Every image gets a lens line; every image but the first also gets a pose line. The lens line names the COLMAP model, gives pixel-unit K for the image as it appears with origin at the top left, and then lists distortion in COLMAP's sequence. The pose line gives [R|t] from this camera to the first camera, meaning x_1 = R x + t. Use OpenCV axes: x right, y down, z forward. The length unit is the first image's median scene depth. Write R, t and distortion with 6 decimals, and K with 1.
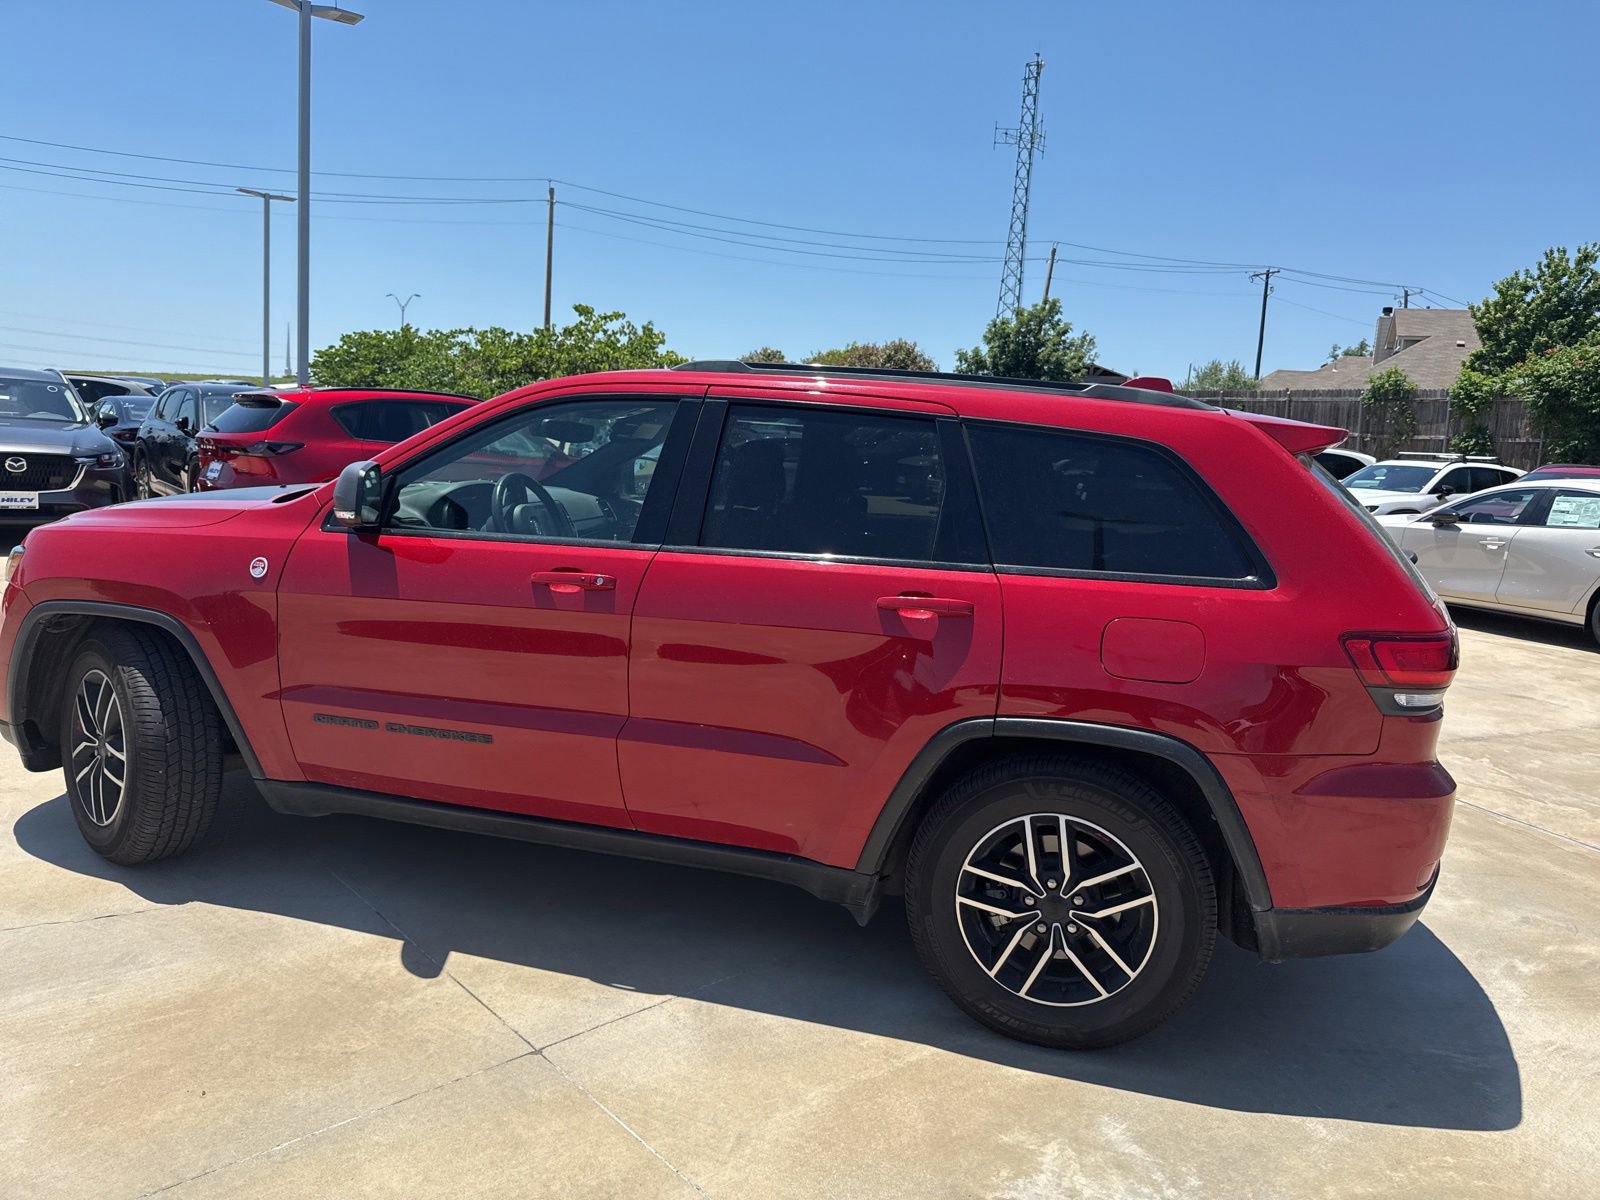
lens RADIAL K [[1131.4, 0, 803.8], [0, 1131.4, 595.9], [0, 0, 1]] dist [0.043573, -0.062817]
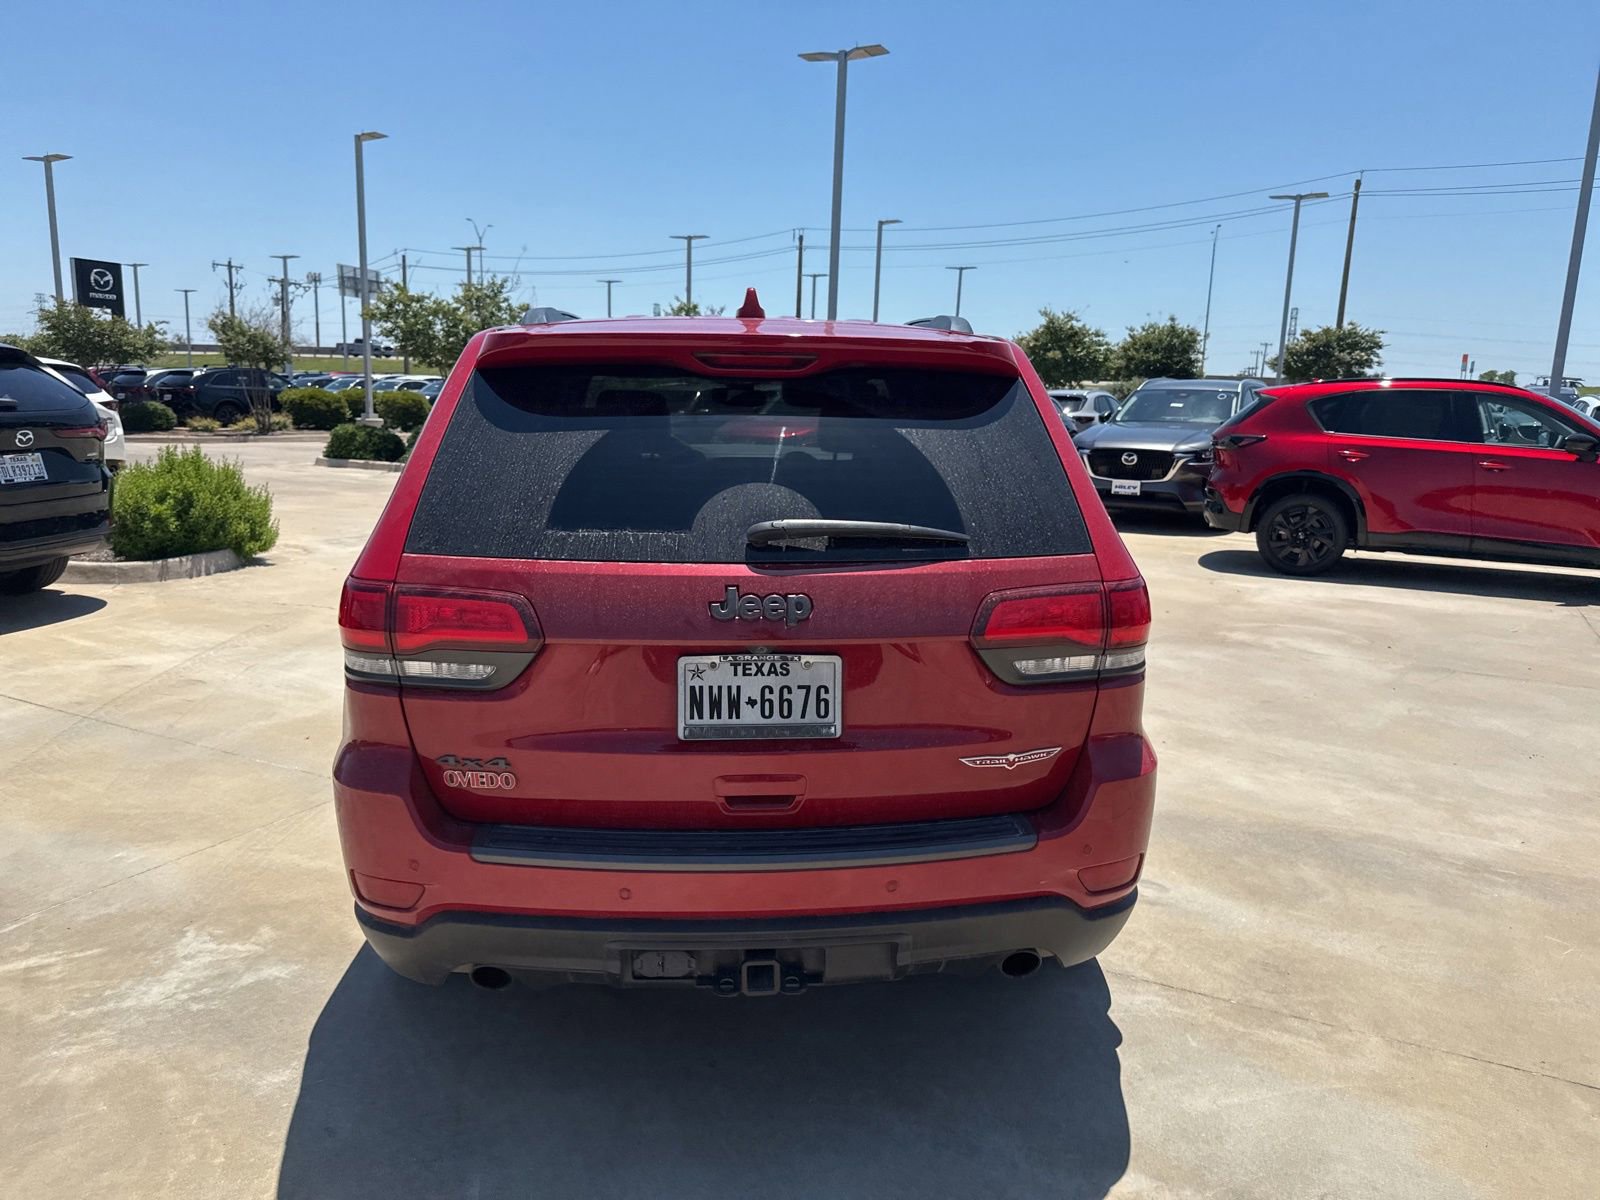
lens RADIAL K [[1131.4, 0, 803.8], [0, 1131.4, 595.9], [0, 0, 1]] dist [0.043573, -0.062817]
pose [[0.324888, 0.117965, -0.938367, 1.224398], [-0.134588, 0.987859, 0.077589, -0.052684], [0.936127, 0.101085, 0.336820, 0.891284]]
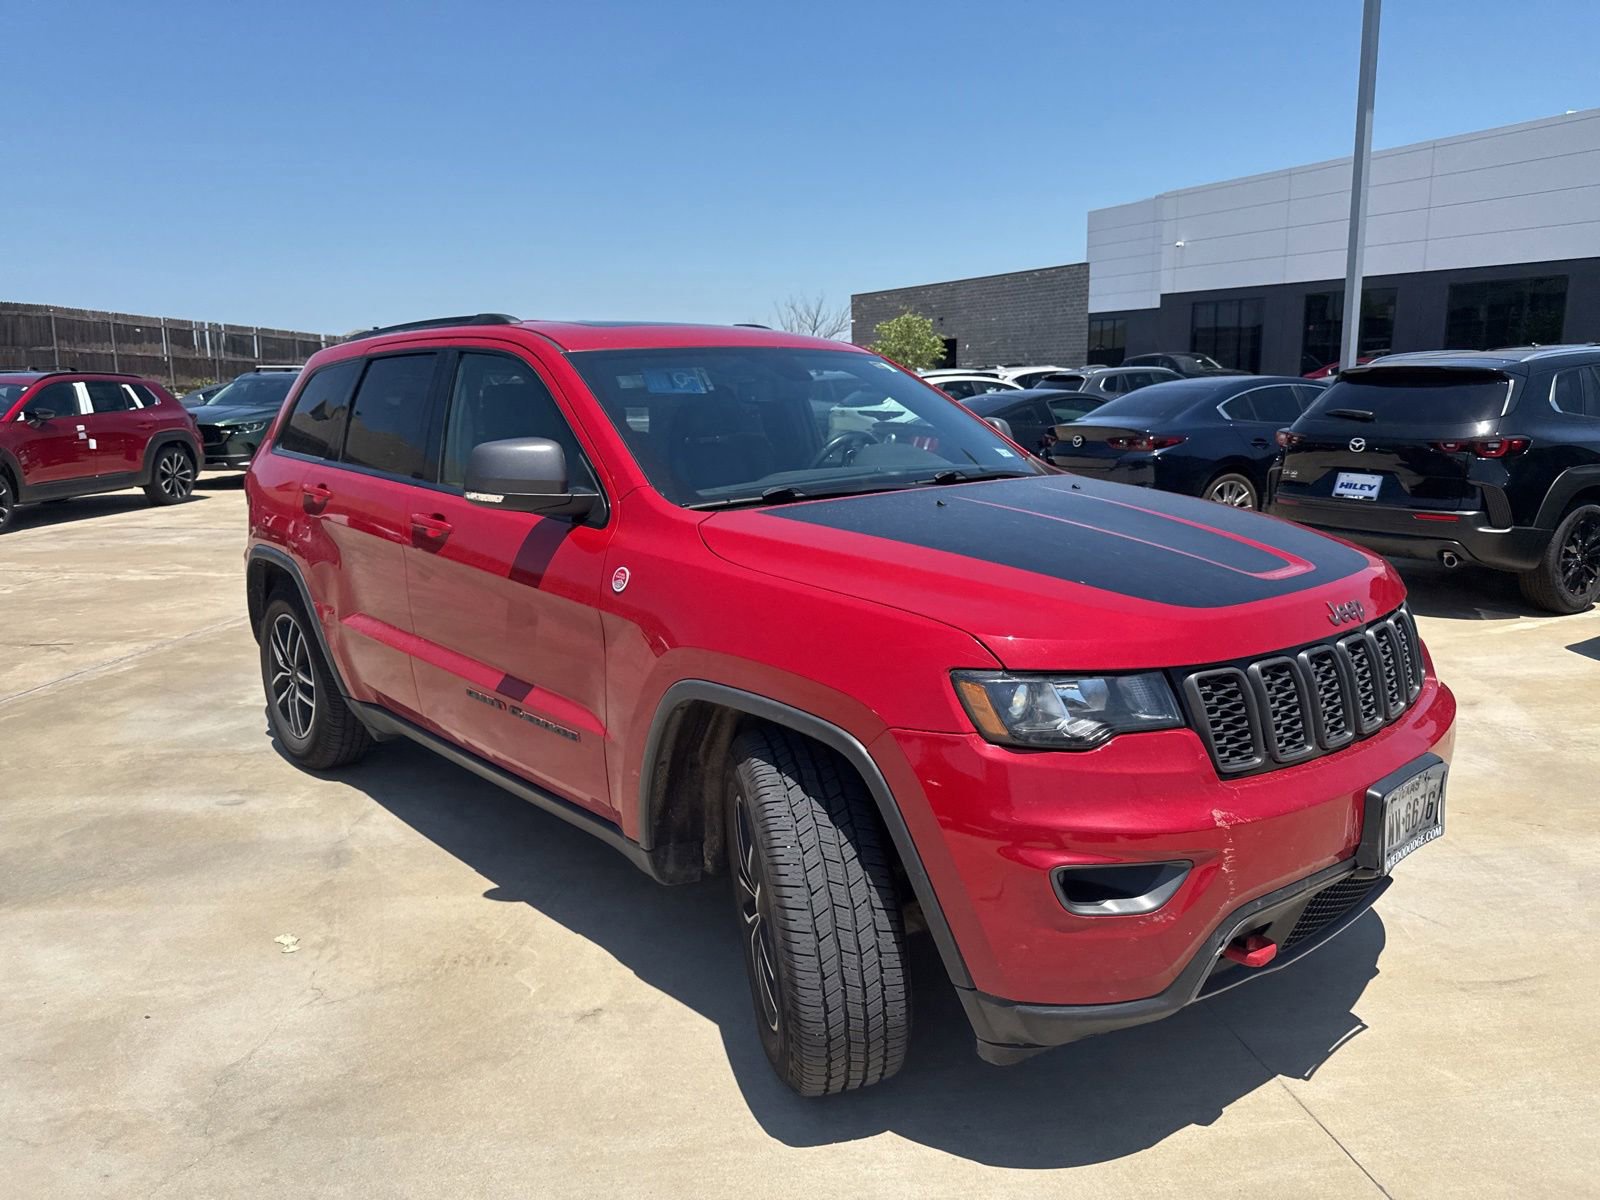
lens RADIAL K [[1111.3, 0, 812.8], [0, 1111.3, 622.4], [0, 0, 1]] dist [0.099880, -0.139889]
pose [[-0.844490, -0.166705, 0.508965, -0.912015], [0.036859, 0.929979, 0.365761, -0.381646], [-0.534301, 0.327641, -0.779214, 2.227220]]
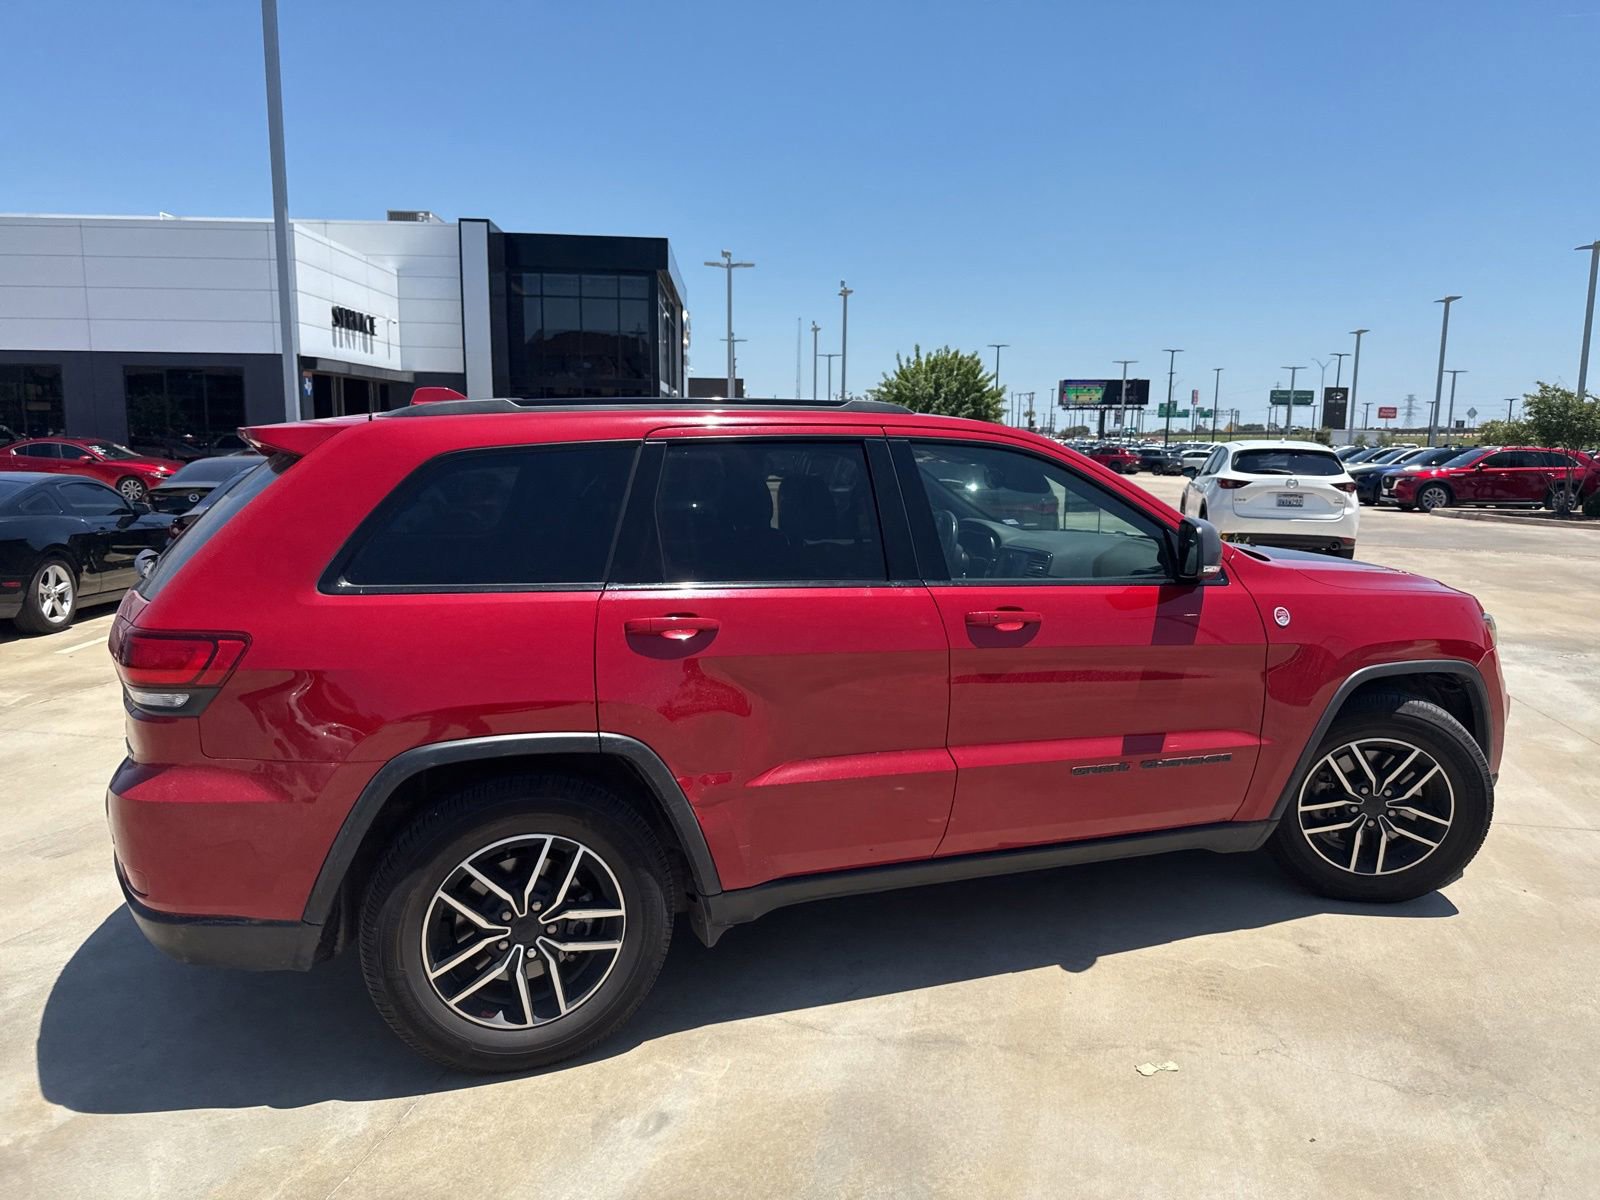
lens RADIAL K [[1111.3, 0, 812.8], [0, 1111.3, 622.4], [0, 0, 1]] dist [0.099880, -0.139889]
pose [[-0.809764, 0.022648, -0.586319, 0.693220], [-0.140835, 0.962542, 0.231687, -0.299753], [0.569603, 0.270186, -0.776242, 2.251709]]
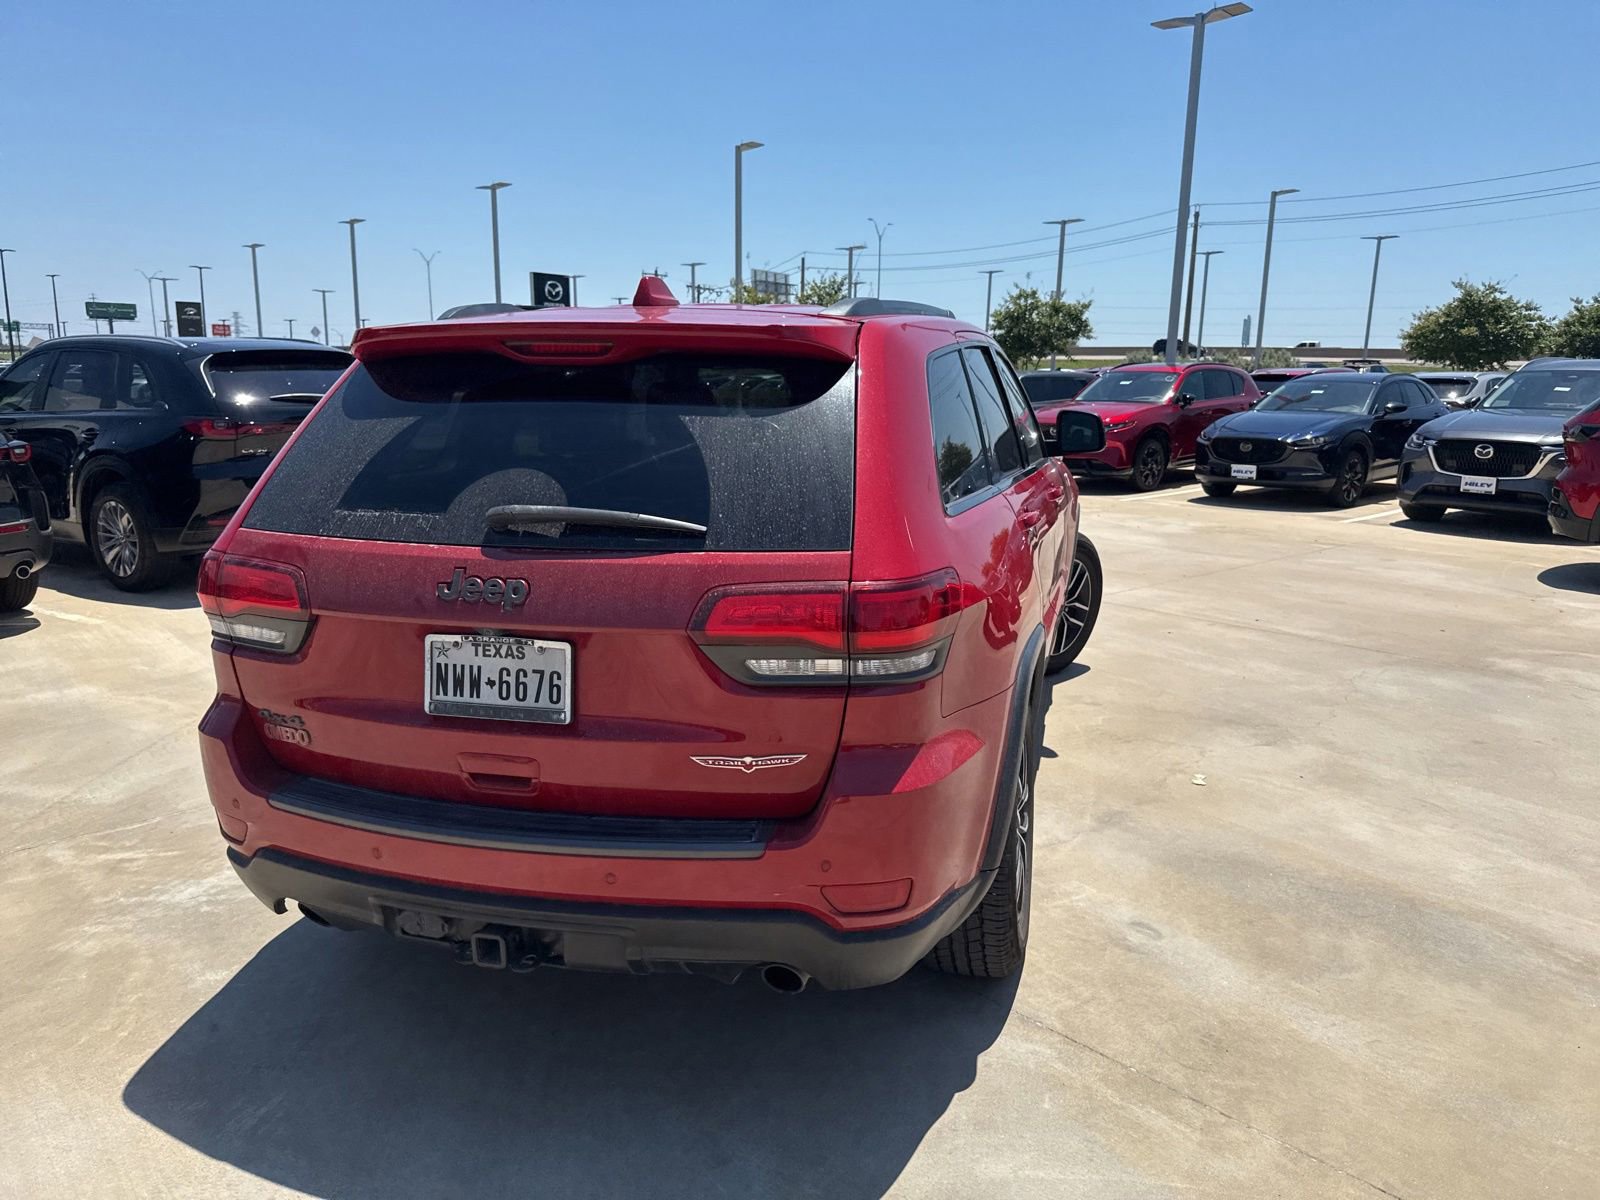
lens RADIAL K [[1121.4, 0, 807.2], [0, 1121.4, 605.2], [0, 0, 1]] dist [0.068480, -0.104214]
pose [[-0.008850, 0.142366, -0.989774, 1.262563], [-0.147244, 0.978838, 0.142110, -0.106969], [0.989061, 0.146996, 0.012300, 1.276048]]
